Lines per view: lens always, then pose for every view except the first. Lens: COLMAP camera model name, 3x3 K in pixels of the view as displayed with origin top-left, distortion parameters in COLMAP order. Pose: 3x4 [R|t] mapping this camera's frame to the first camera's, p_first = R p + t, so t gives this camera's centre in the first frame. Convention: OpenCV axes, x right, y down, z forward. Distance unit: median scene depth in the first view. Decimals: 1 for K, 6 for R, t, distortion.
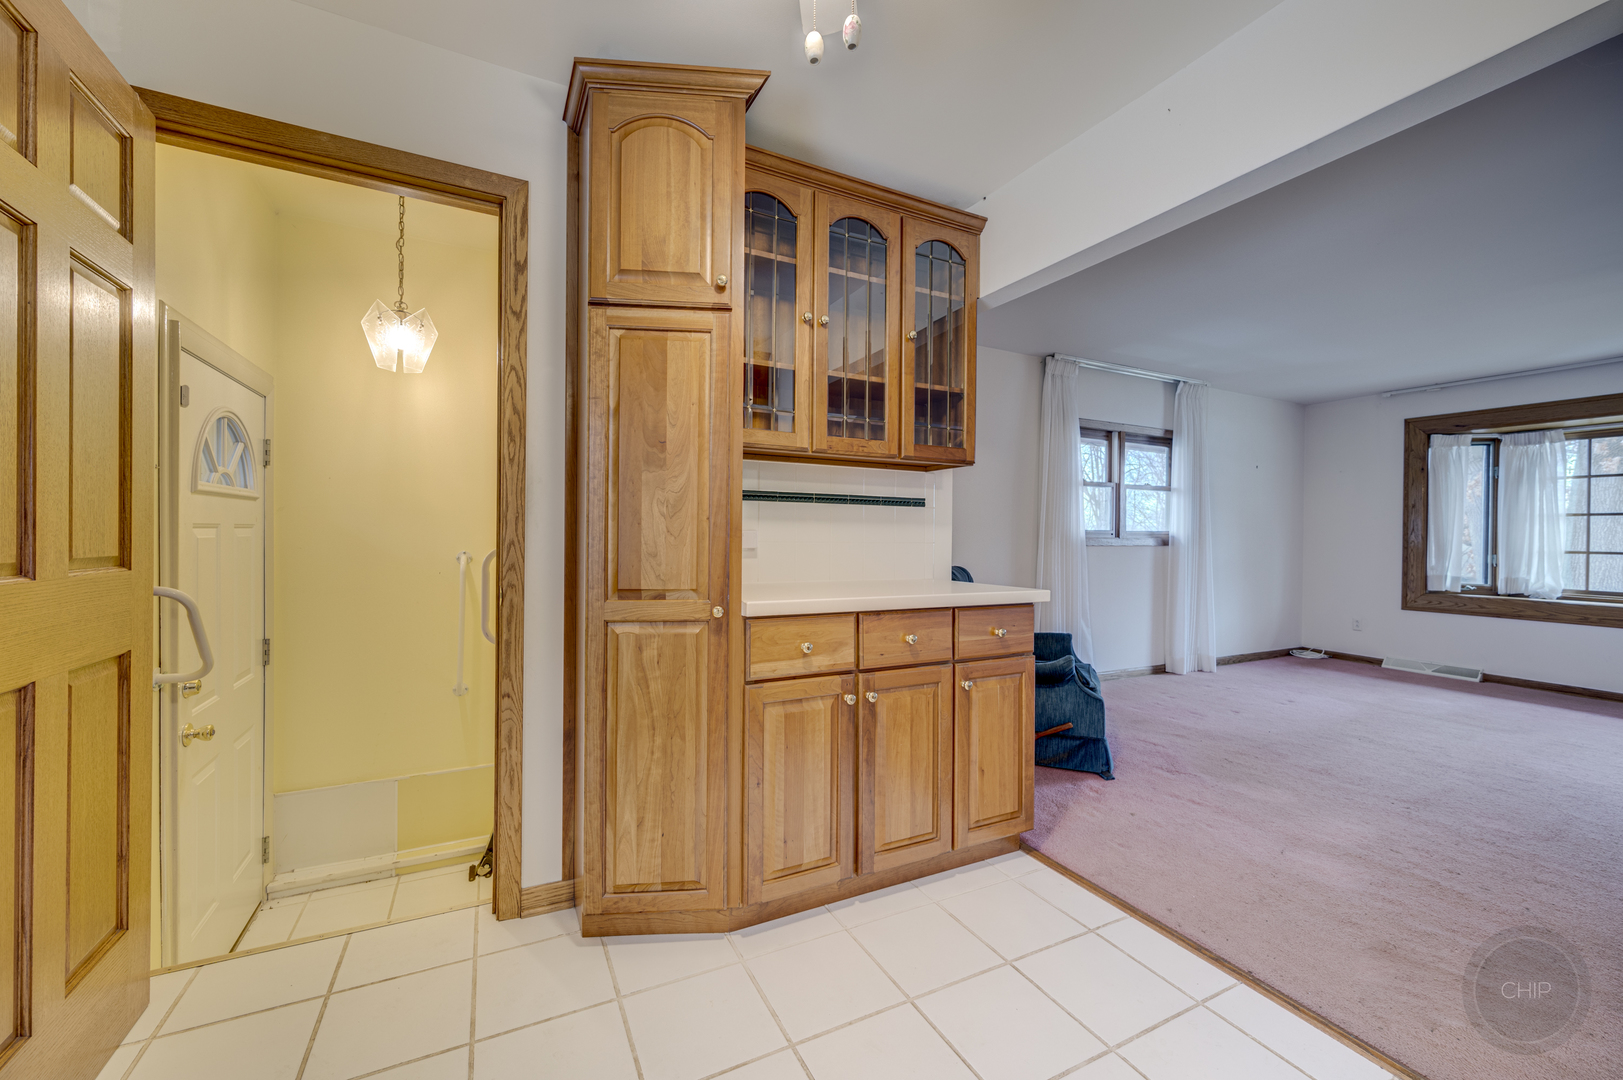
lens RADIAL K [[639.3, 0, 812.4], [0, 639.3, 538.9], [0, 0, 1]] dist [-0.000680, 0.000097]
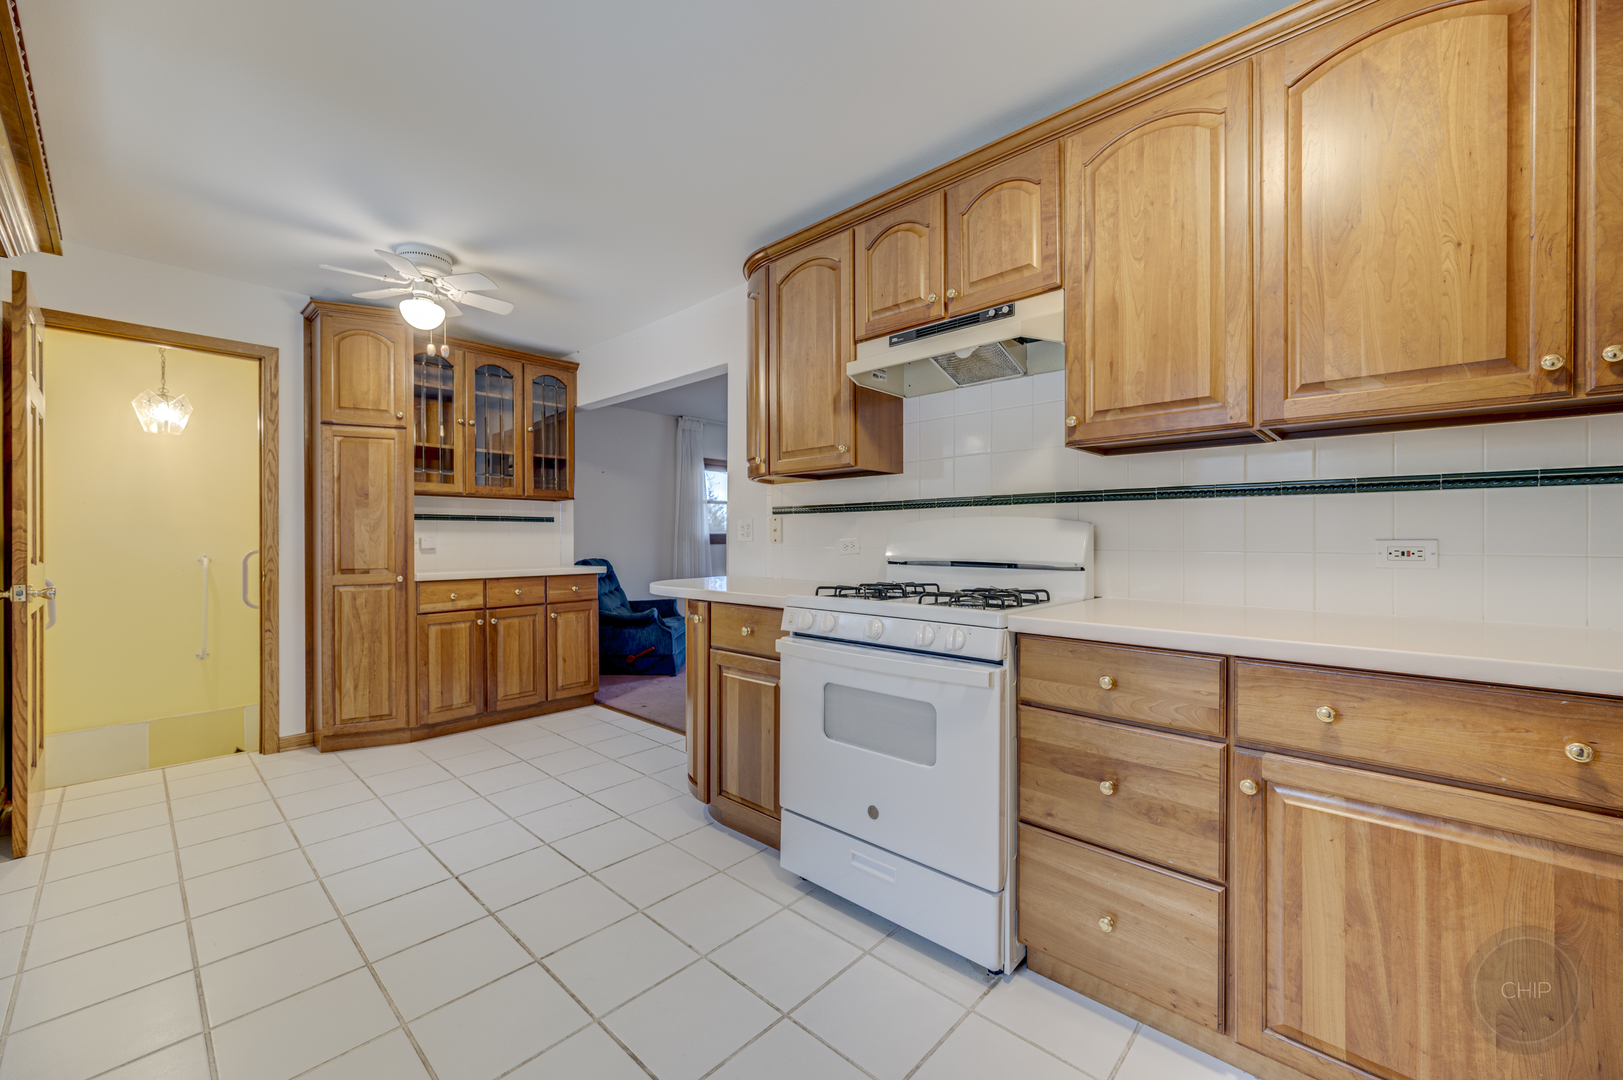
lens RADIAL K [[639.3, 0, 812.4], [0, 639.3, 538.9], [0, 0, 1]] dist [-0.000680, 0.000097]
pose [[0.937493, -0.013593, 0.347738, 0.288998], [0.014740, 0.999891, -0.000652, 0.006836], [-0.347691, 0.005737, 0.937592, -1.043085]]
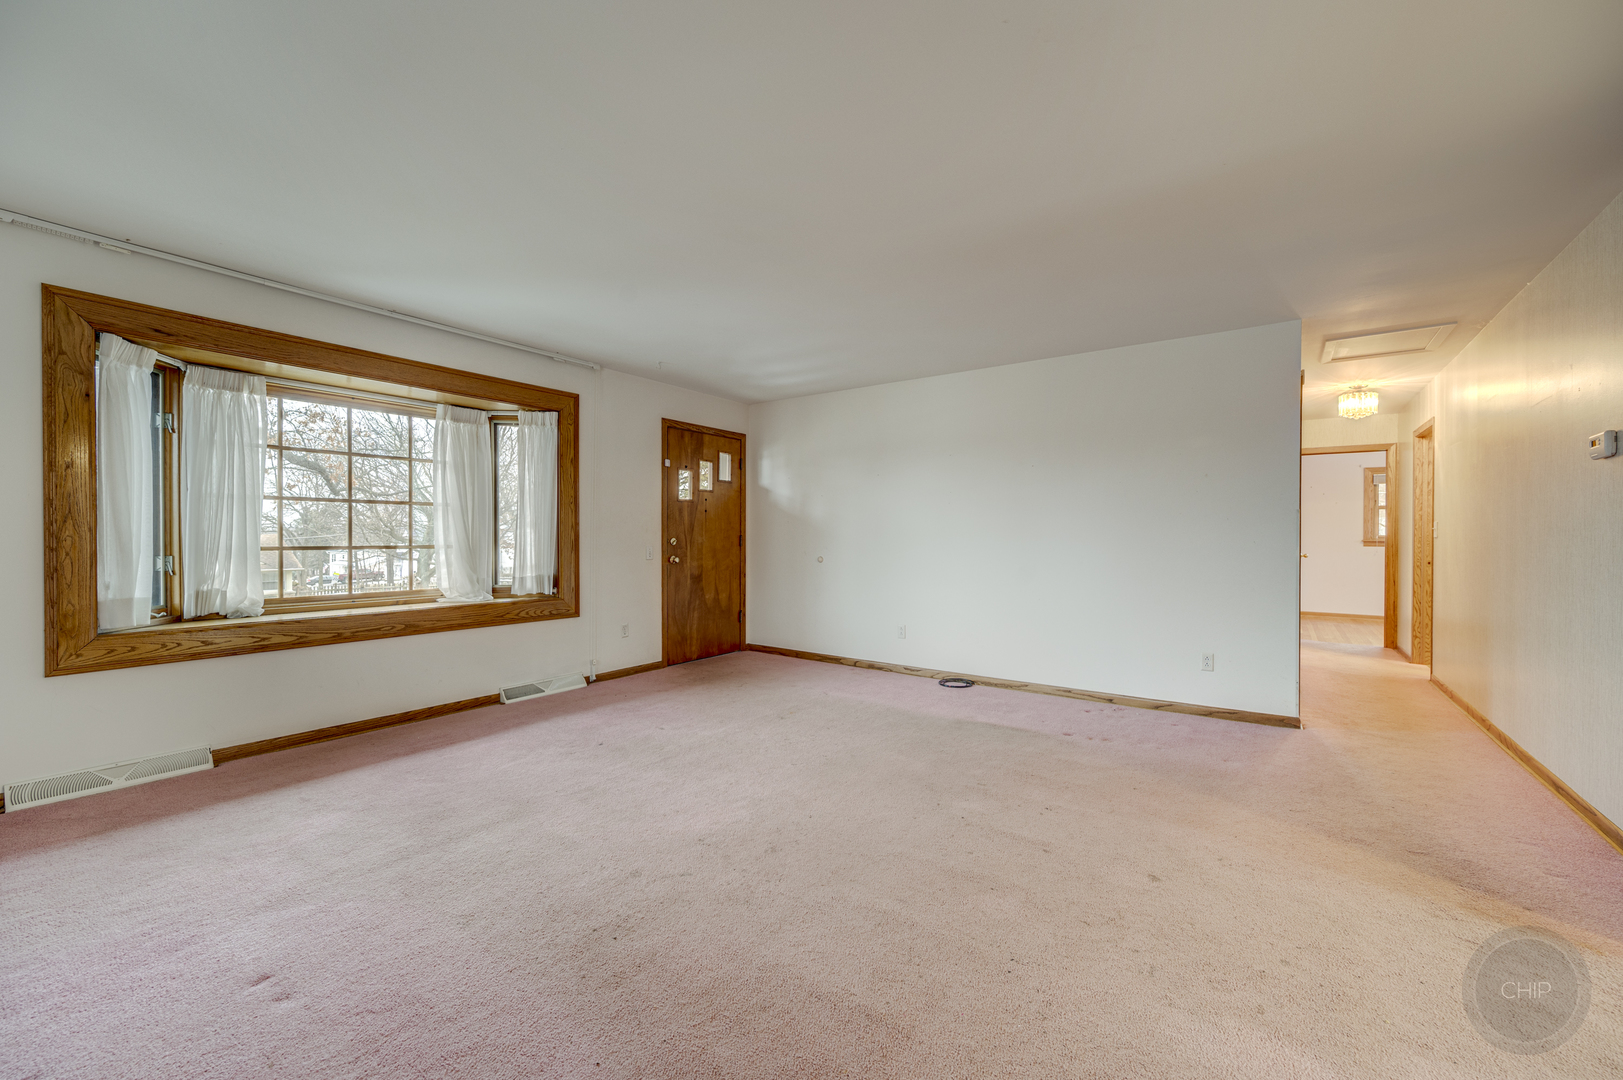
lens RADIAL K [[639.3, 0, 812.4], [0, 639.3, 538.9], [0, 0, 1]] dist [-0.000680, 0.000097]
pose [[-0.462681, -0.015438, 0.886390, 0.570031], [-0.003580, 0.999873, 0.015546, -0.009340], [-0.886518, 0.004020, -0.462677, 1.789505]]
